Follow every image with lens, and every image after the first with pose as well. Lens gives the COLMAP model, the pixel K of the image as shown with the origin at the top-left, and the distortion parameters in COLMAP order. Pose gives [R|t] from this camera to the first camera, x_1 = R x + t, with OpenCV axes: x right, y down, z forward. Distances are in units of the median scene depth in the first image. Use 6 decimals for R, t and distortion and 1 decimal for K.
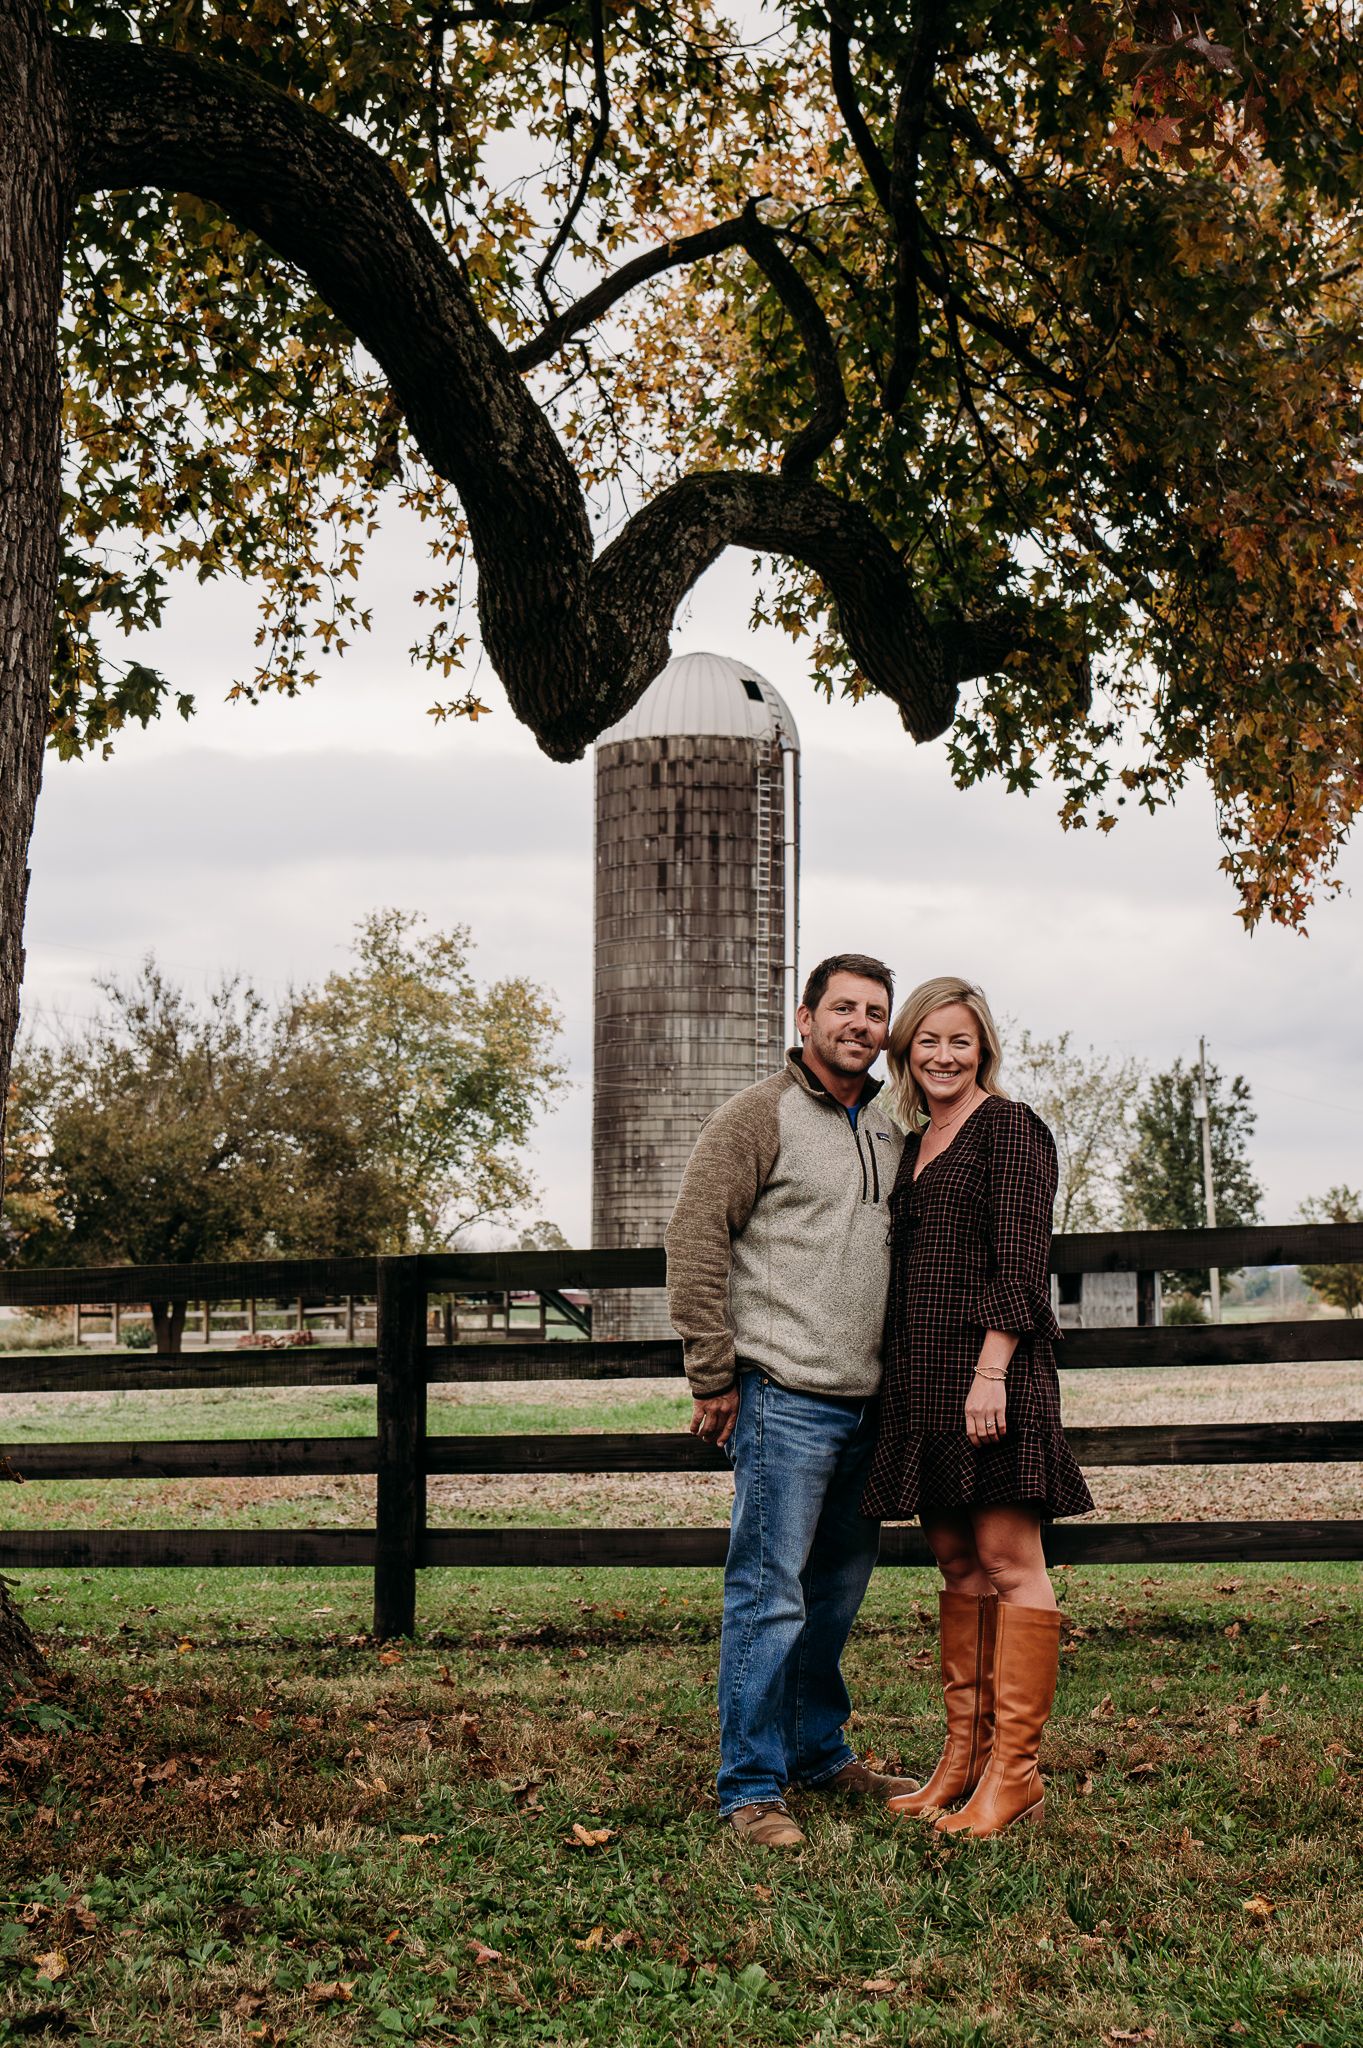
lens RADIAL K [[3168.8, 0, 725.4], [0, 3168.8, 1038.1], [0, 0, 1]] dist [0.014269, 0.217731]
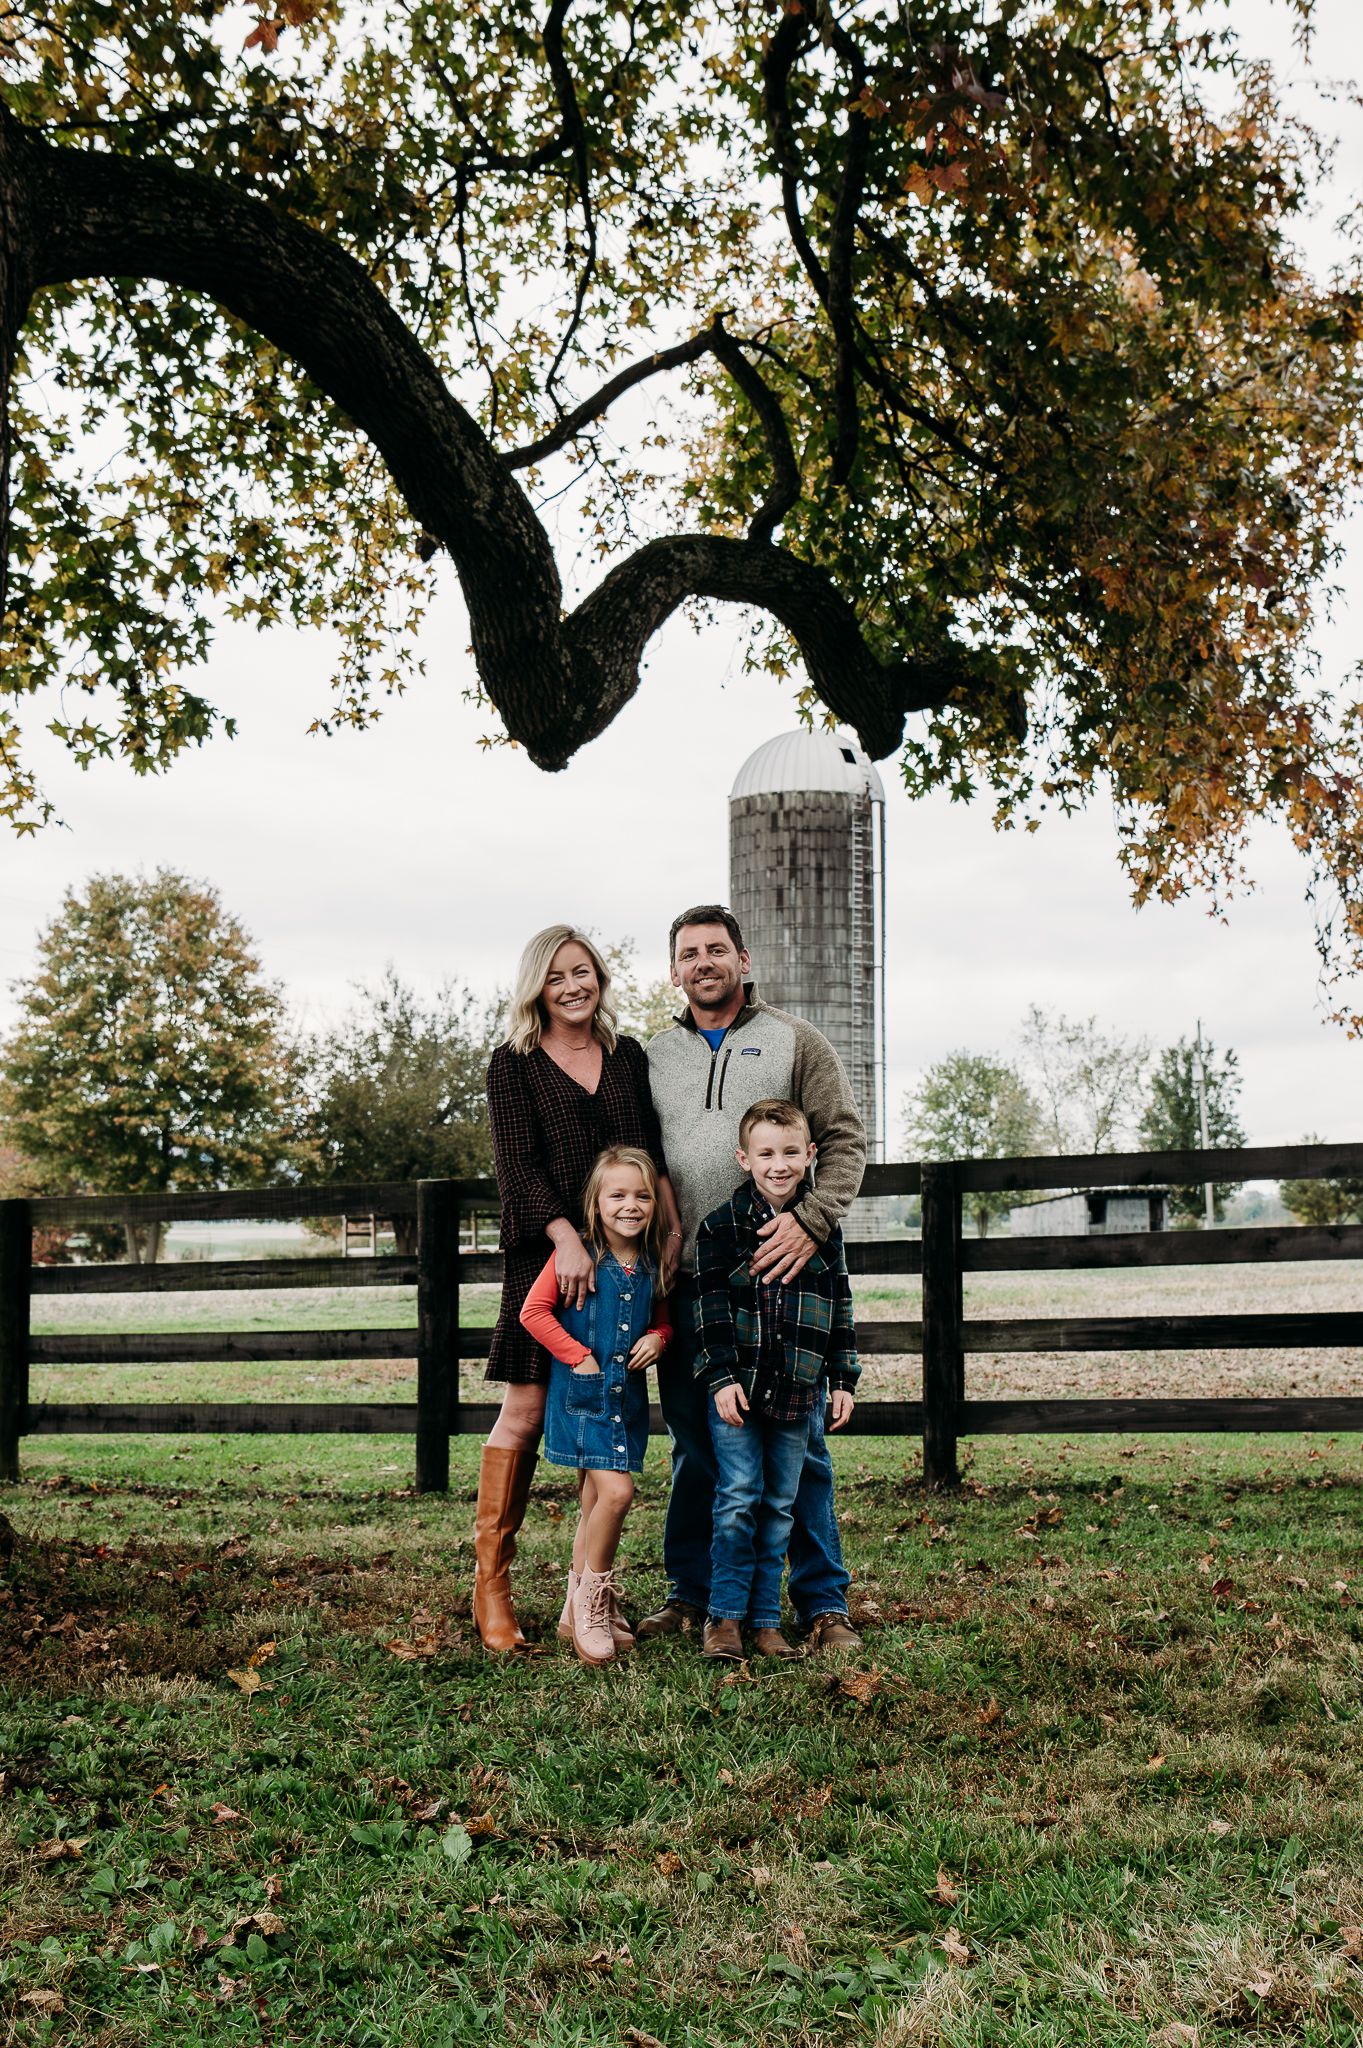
lens RADIAL K [[2393.5, 0, 711.5], [0, 2393.5, 1033.0], [0, 0, 1]] dist [-0.008653, 0.045838]
pose [[0.998399, -0.007952, -0.055995, 0.048360], [0.008143, 0.999962, 0.003188, 0.008181], [0.055967, -0.003639, 0.998426, 0.071382]]
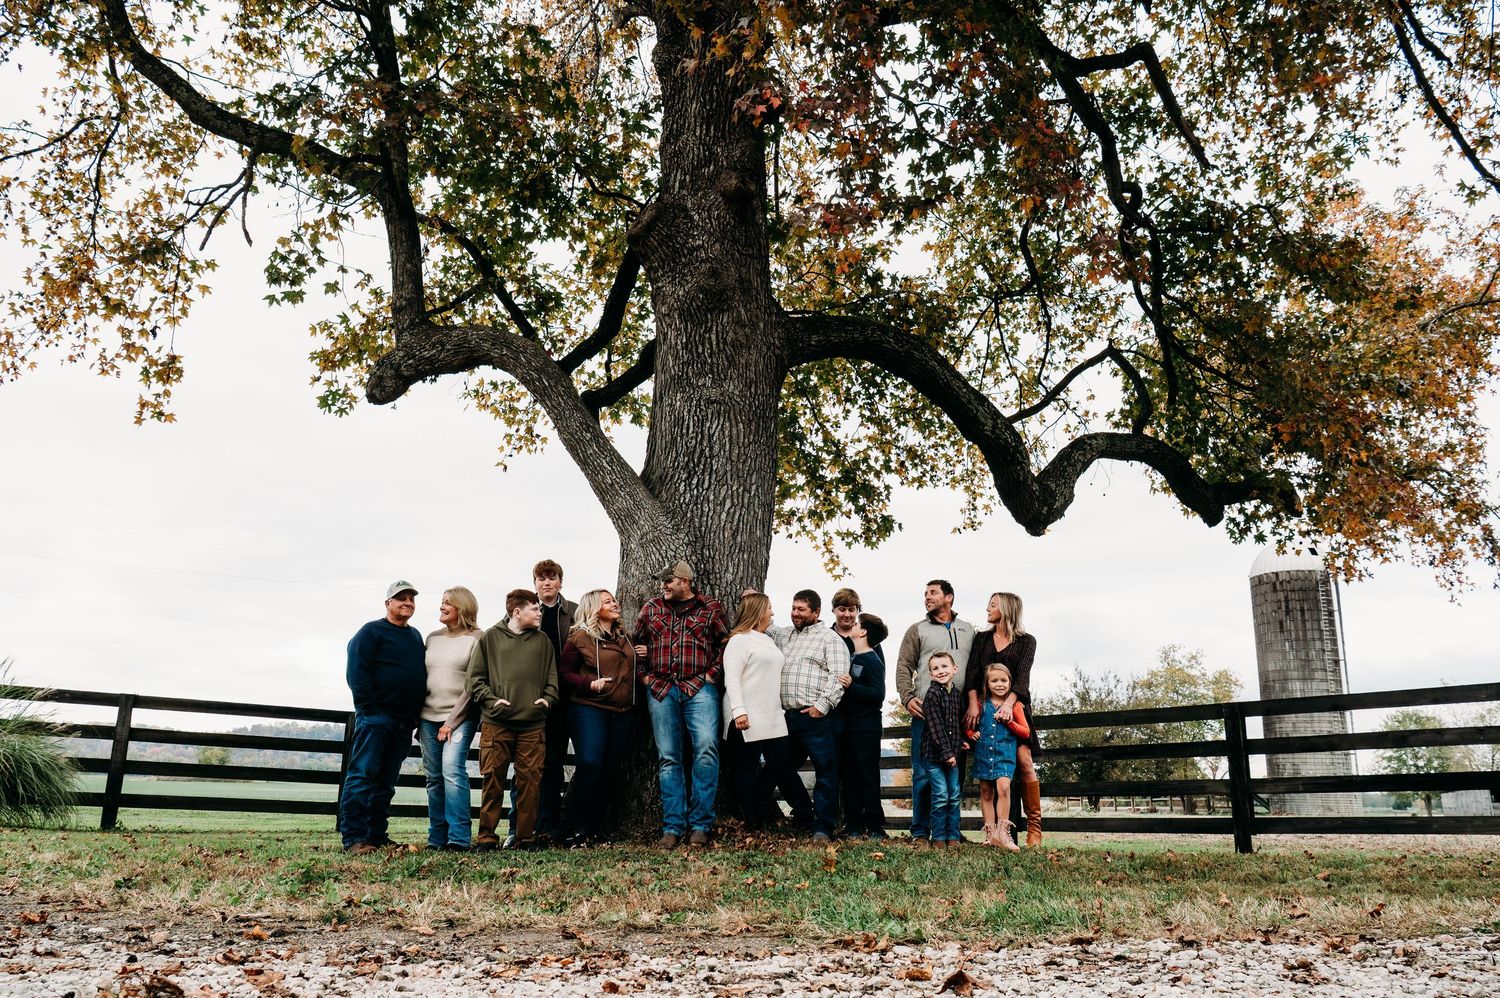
lens RADIAL K [[1114.0, 0, 747.1], [0, 1114.0, 510.7], [0, 0, 1]] dist [-0.003781, -0.001024]
pose [[0.882993, -0.100290, -0.458547, 0.144646], [0.020205, 0.984123, -0.176334, 0.049573], [0.468951, 0.146437, 0.871000, -0.001963]]
